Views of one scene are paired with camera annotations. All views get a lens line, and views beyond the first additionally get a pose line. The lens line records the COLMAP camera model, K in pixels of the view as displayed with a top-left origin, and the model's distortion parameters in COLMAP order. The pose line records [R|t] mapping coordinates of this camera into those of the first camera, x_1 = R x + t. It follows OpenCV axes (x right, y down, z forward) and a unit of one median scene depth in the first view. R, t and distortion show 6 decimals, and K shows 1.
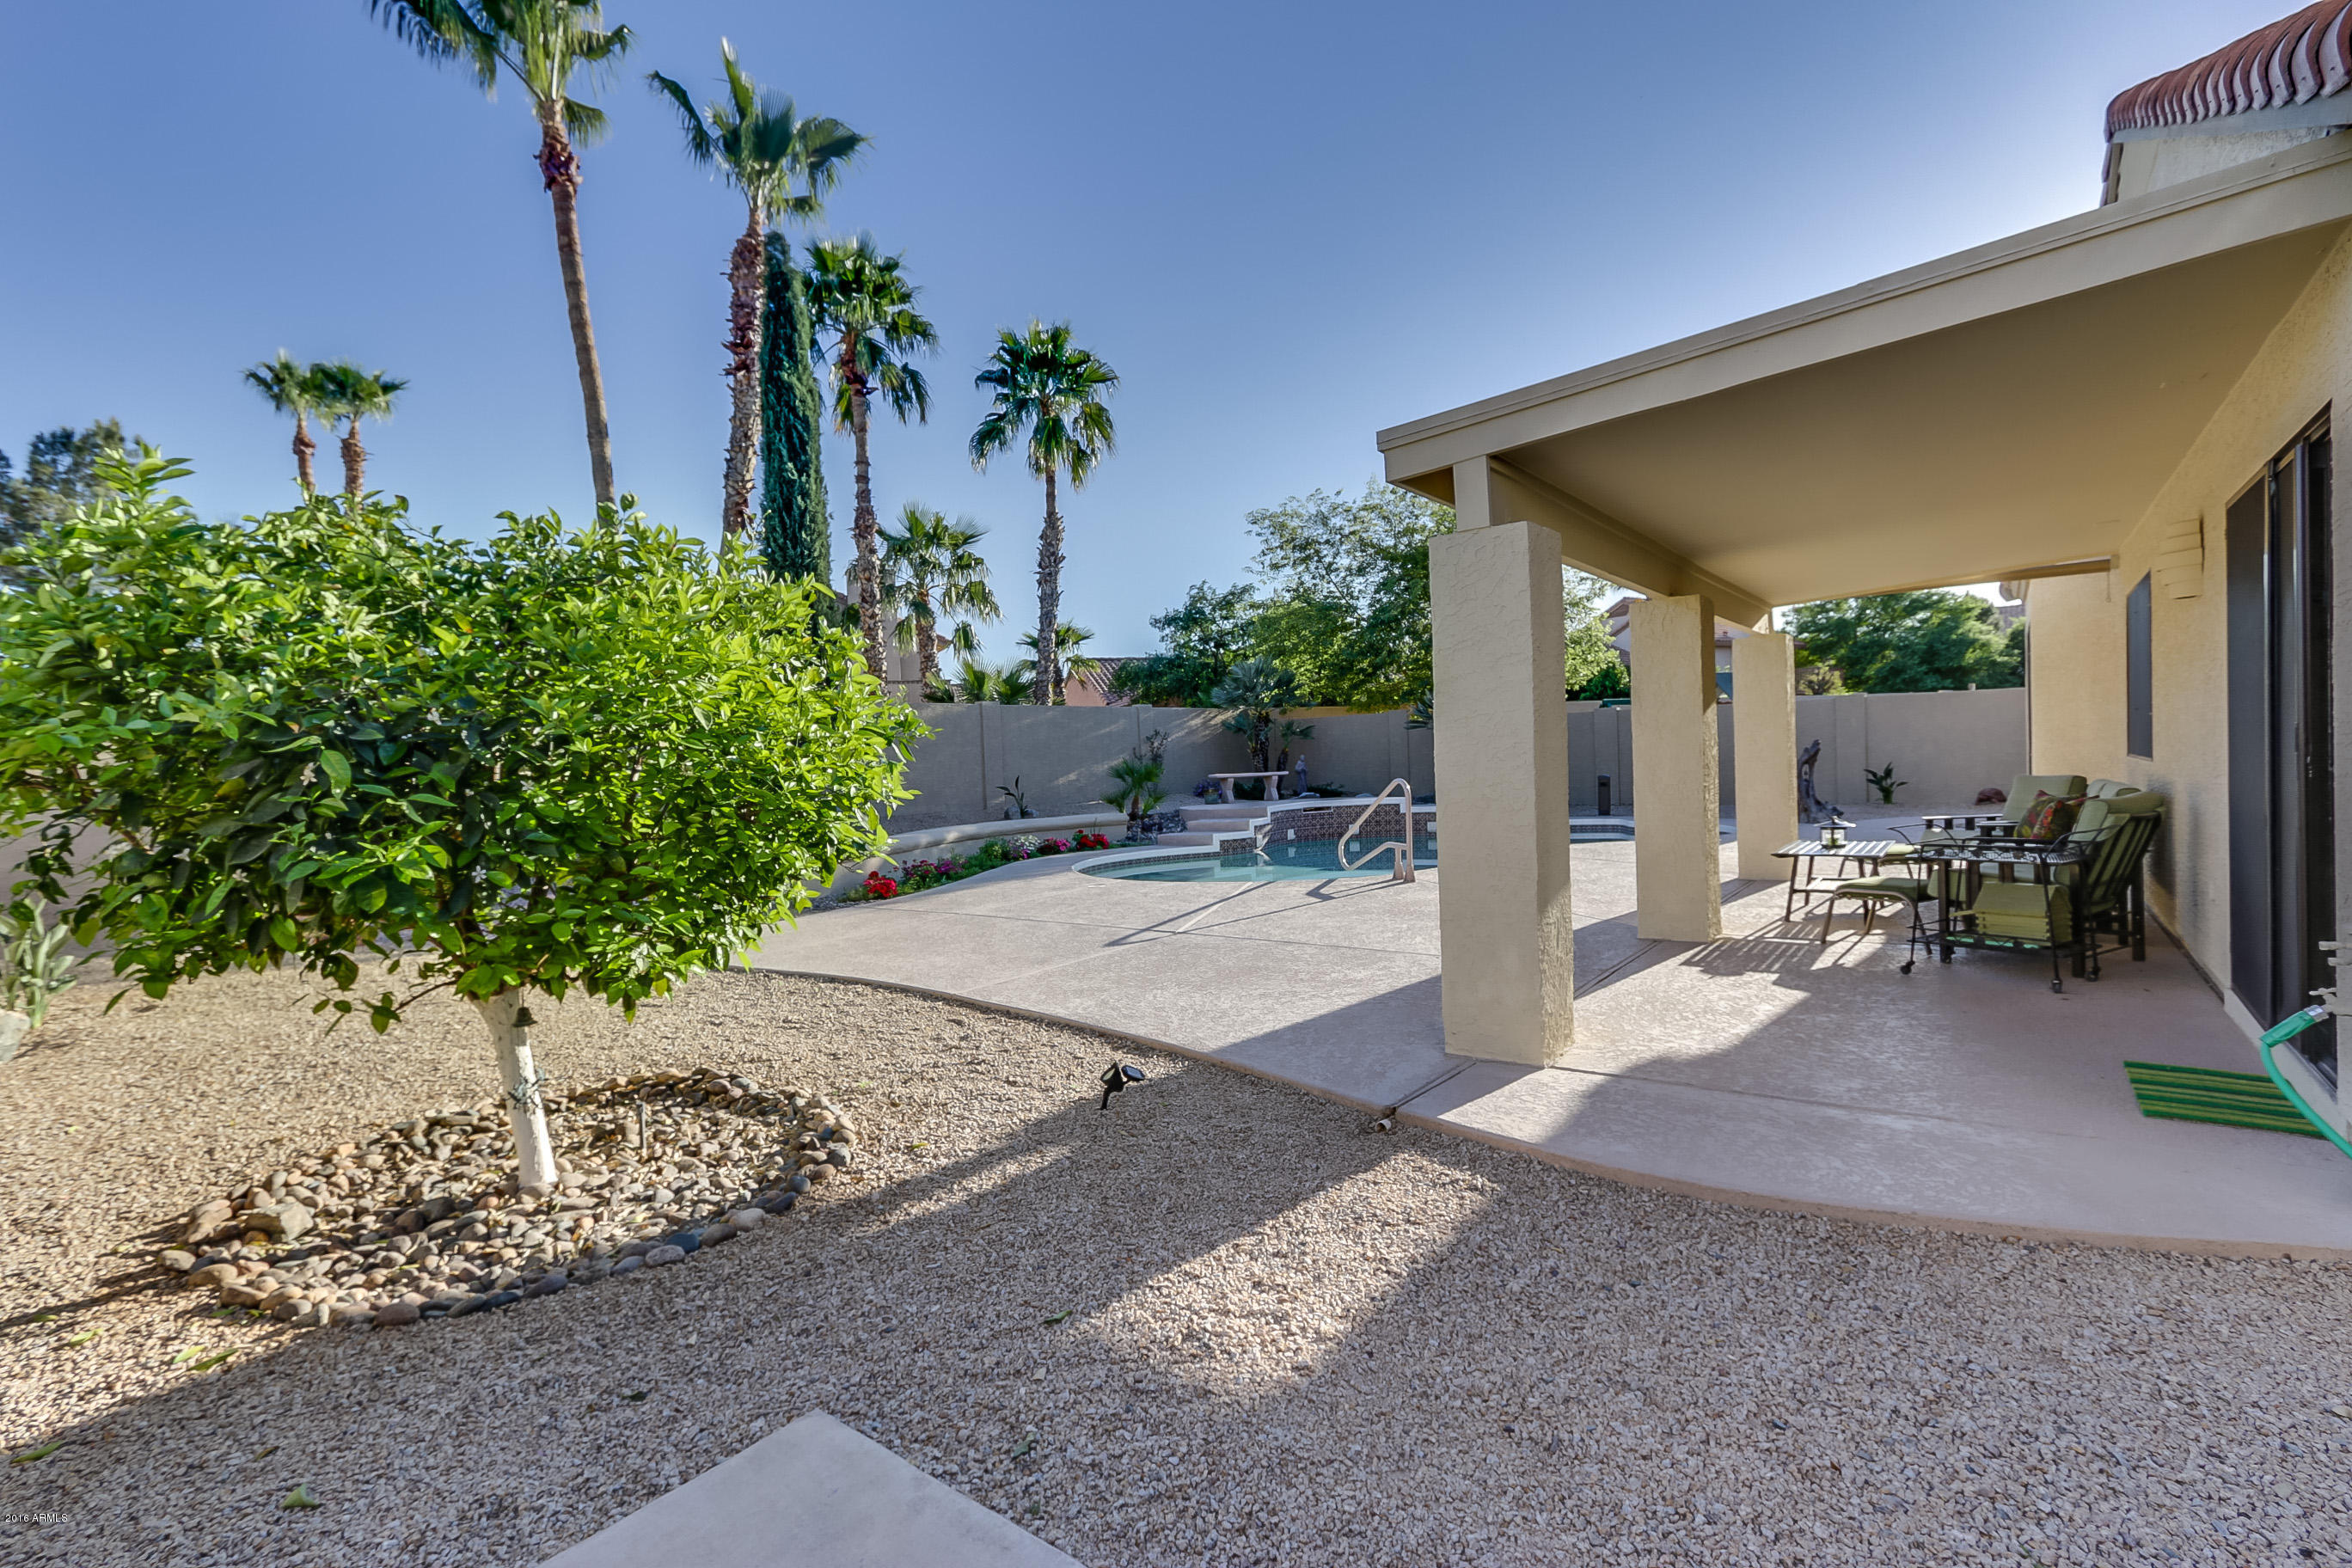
lens RADIAL K [[1074.8, 0, 1173.8], [0, 1074.8, 796.0], [0, 0, 1]] dist [-0.005783, -0.000114]
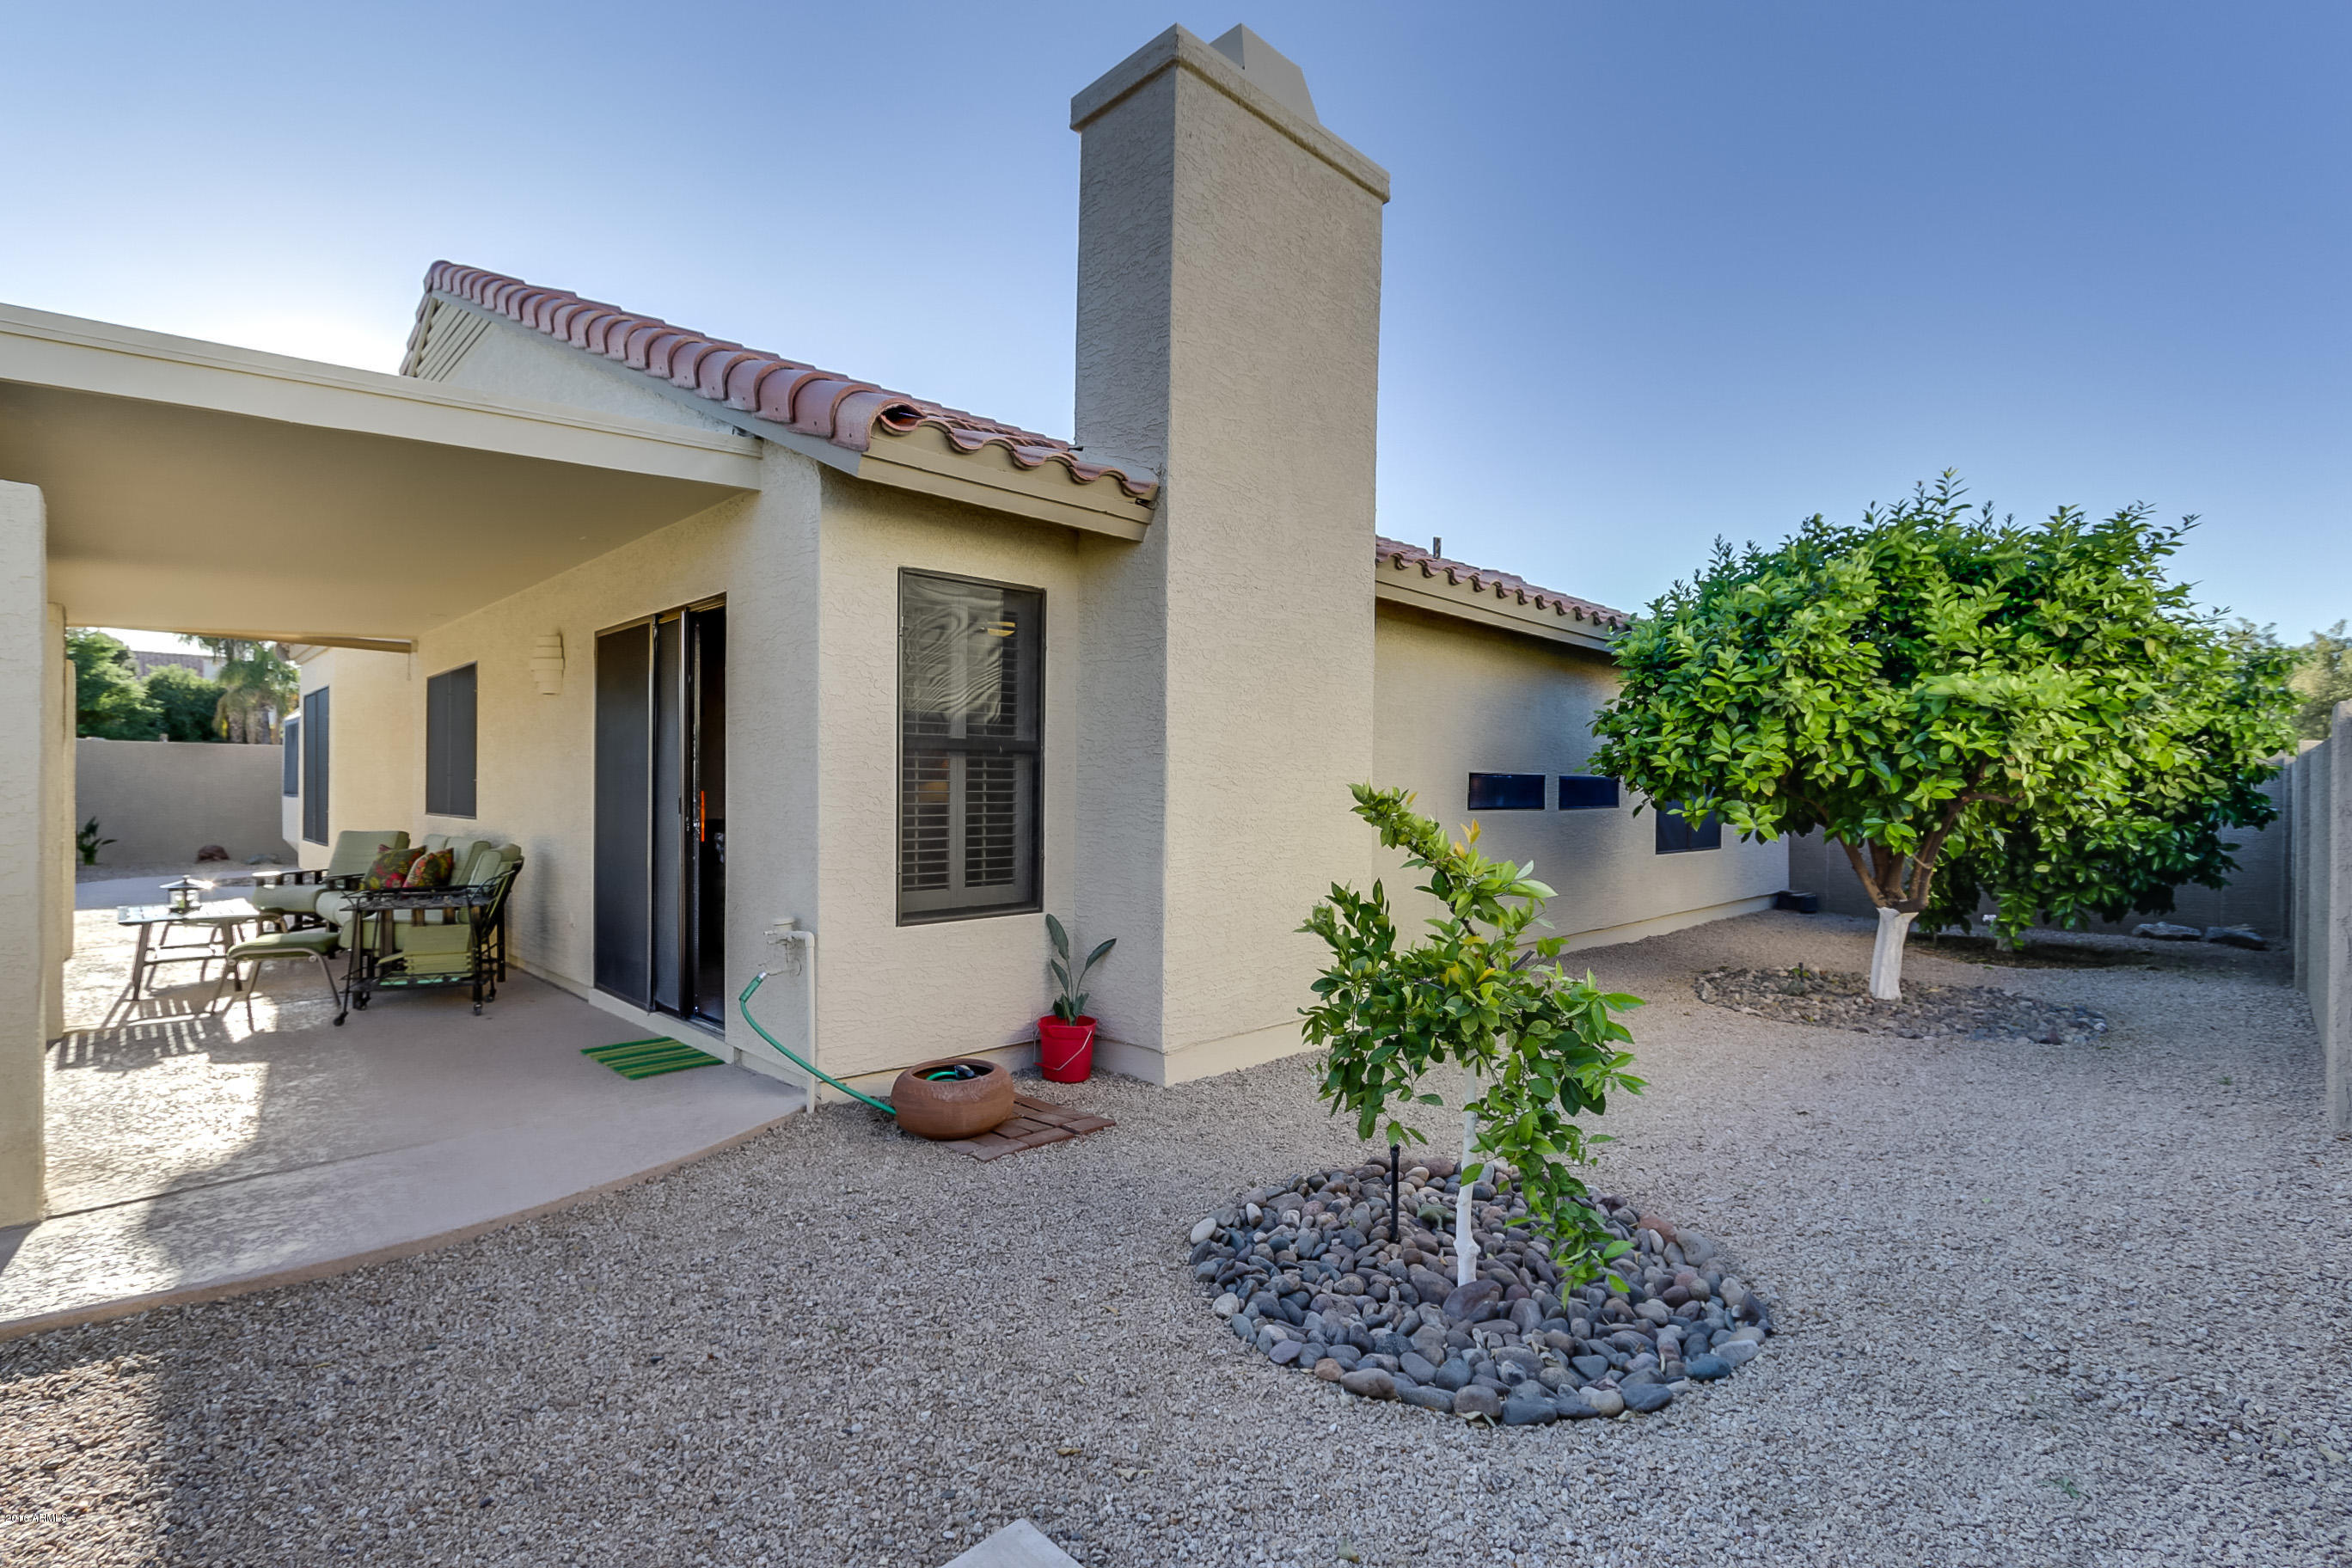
lens RADIAL K [[1074.8, 0, 1159.2], [0, 1074.8, 791.2], [0, 0, 1]] dist [-0.005783, -0.000114]
pose [[0.100819, 0.039620, 0.994116, -0.259156], [0.019327, 0.998940, -0.041772, 0.001762], [-0.994717, 0.023425, 0.099947, 0.123338]]
